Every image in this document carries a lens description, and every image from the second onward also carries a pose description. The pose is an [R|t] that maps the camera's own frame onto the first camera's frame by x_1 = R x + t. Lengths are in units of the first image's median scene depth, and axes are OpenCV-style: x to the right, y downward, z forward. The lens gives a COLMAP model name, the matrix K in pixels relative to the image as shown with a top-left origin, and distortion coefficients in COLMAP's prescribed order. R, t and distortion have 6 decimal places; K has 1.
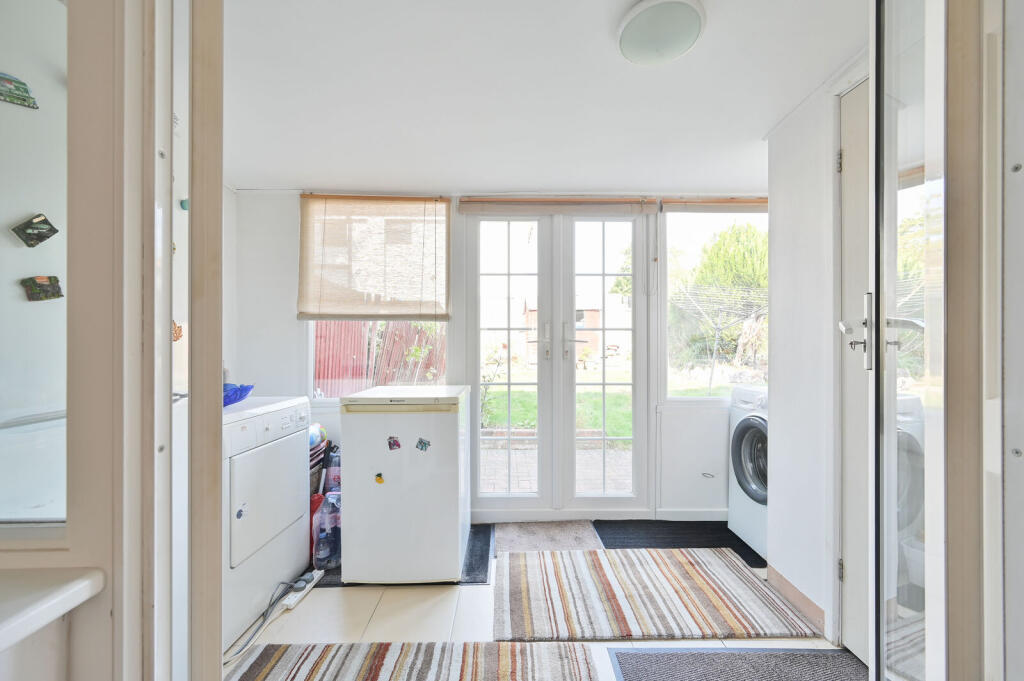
lens RADIAL K [[417.5, 0, 517.6], [0, 417.5, 342.1], [0, 0, 1]] dist [0.000045, 0.000461]
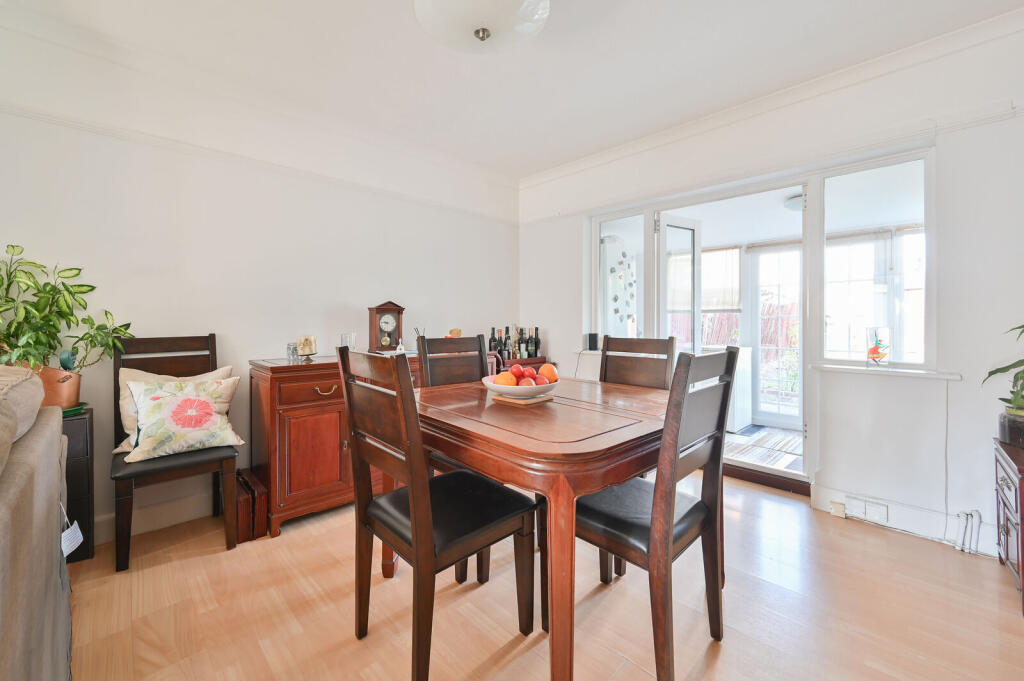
lens RADIAL K [[417.5, 0, 522.1], [0, 417.5, 332.0], [0, 0, 1]] dist [0.000045, 0.000461]
pose [[0.716274, 0.012519, -0.697707, 0.434138], [-0.001163, 0.999859, 0.016746, 0.005013], [0.697818, -0.011183, 0.716188, -0.993496]]
